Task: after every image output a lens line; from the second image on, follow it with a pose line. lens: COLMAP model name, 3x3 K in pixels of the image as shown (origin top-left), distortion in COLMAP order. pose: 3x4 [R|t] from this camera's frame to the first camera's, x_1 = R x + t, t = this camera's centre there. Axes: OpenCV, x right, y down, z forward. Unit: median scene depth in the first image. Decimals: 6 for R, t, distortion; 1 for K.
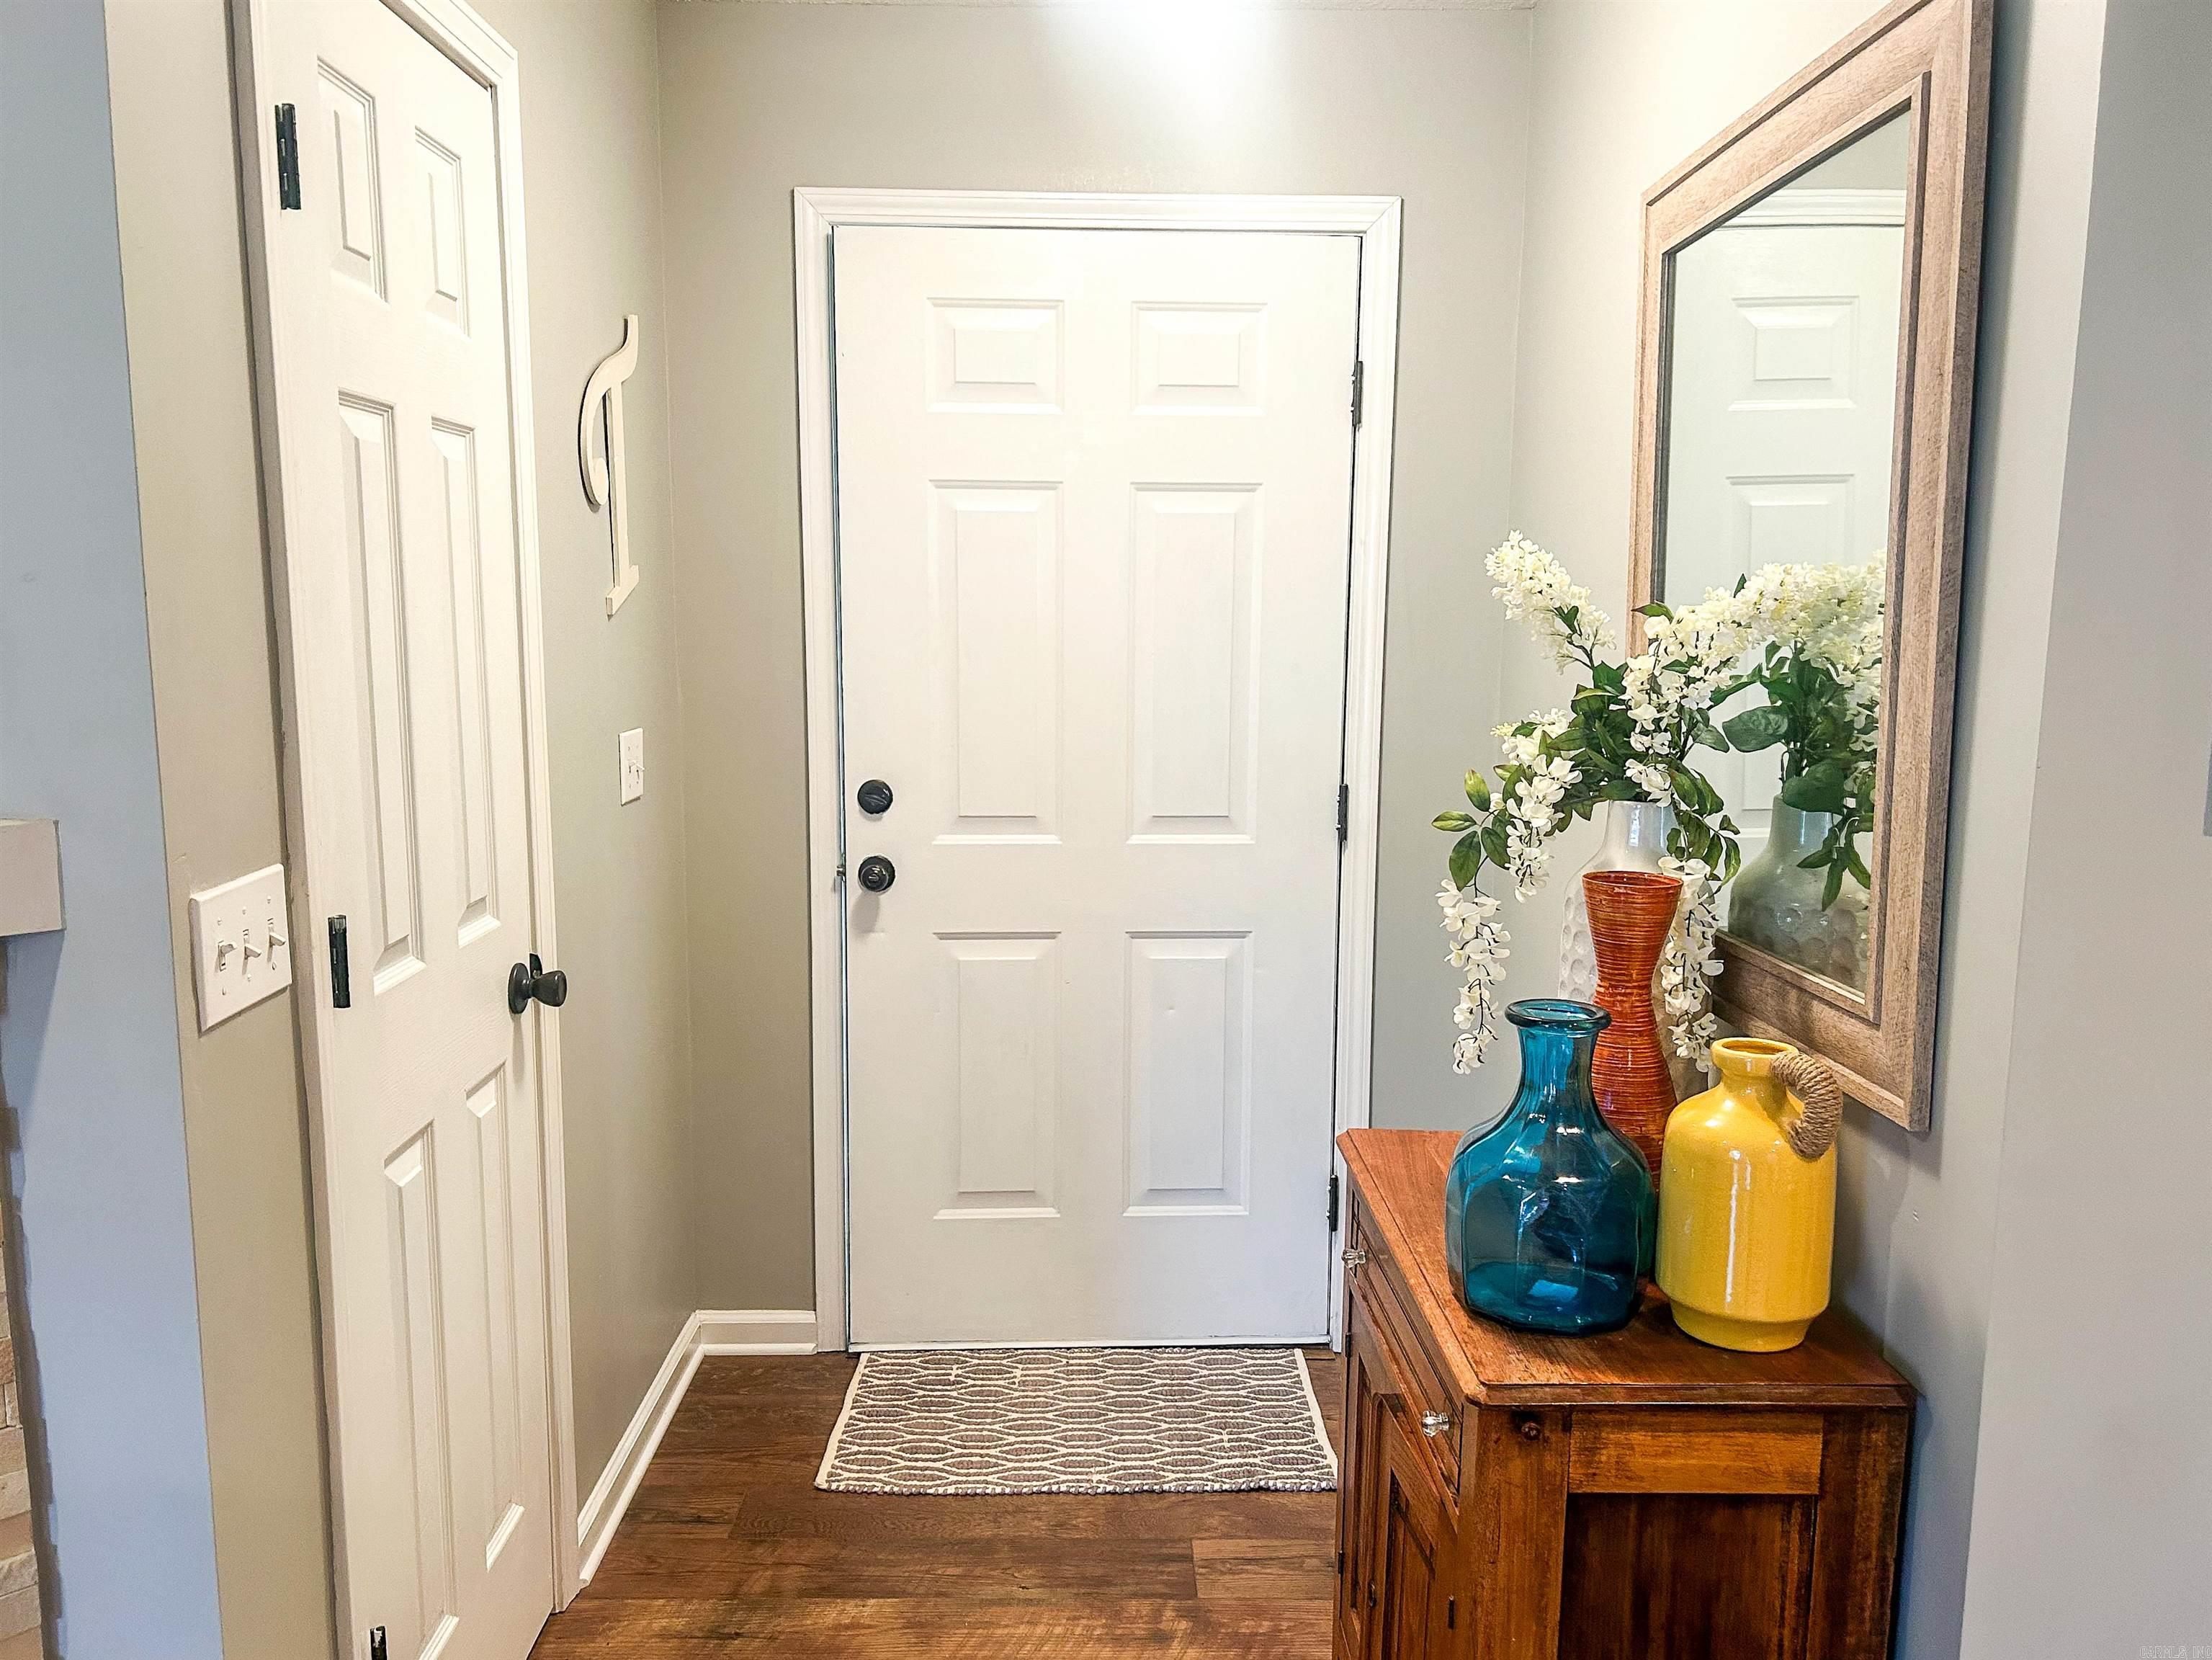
lens RADIAL K [[1651.5, 0, 1114.1], [0, 1651.5, 858.6], [0, 0, 1]] dist [0.075302, -0.094464]
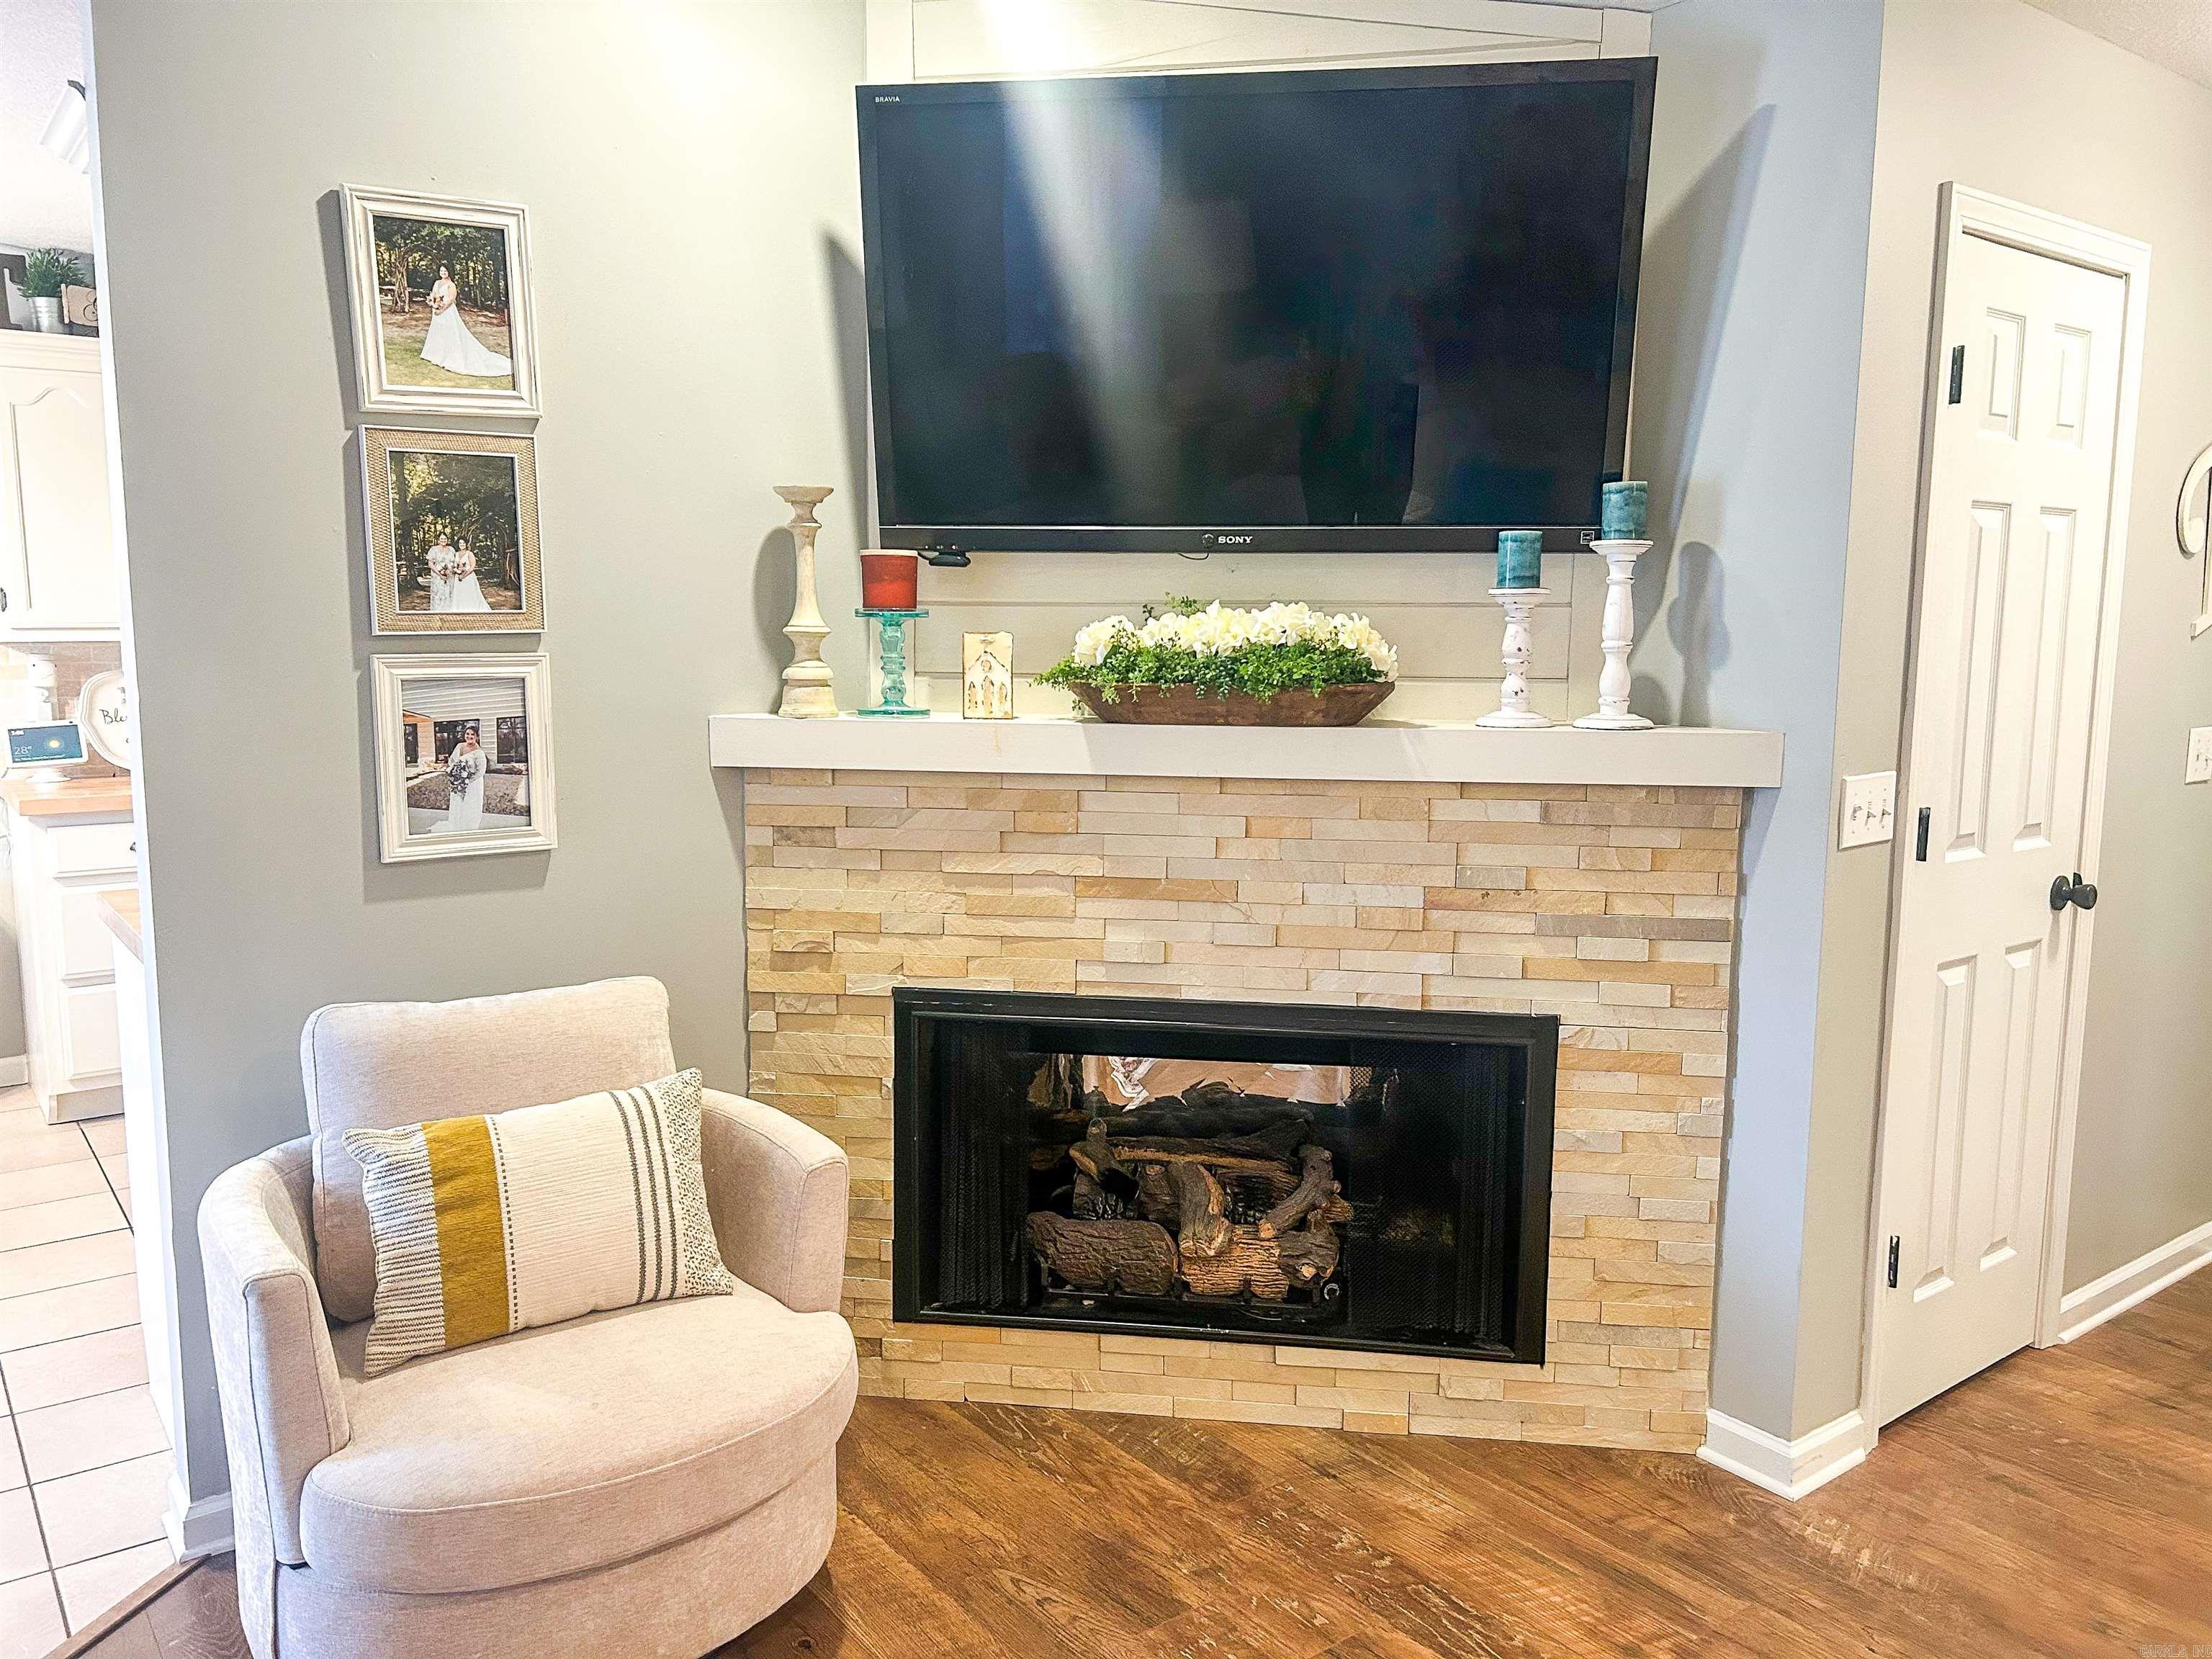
lens RADIAL K [[1629.6, 0, 1106.0], [0, 1629.6, 829.5], [0, 0, 1]] dist [0.049653, -0.063163]
pose [[0.570812, 0.094829, -0.815586, 0.397680], [-0.122363, 0.992041, 0.029707, 0.100569], [0.811912, 0.082840, 0.577873, -0.603411]]
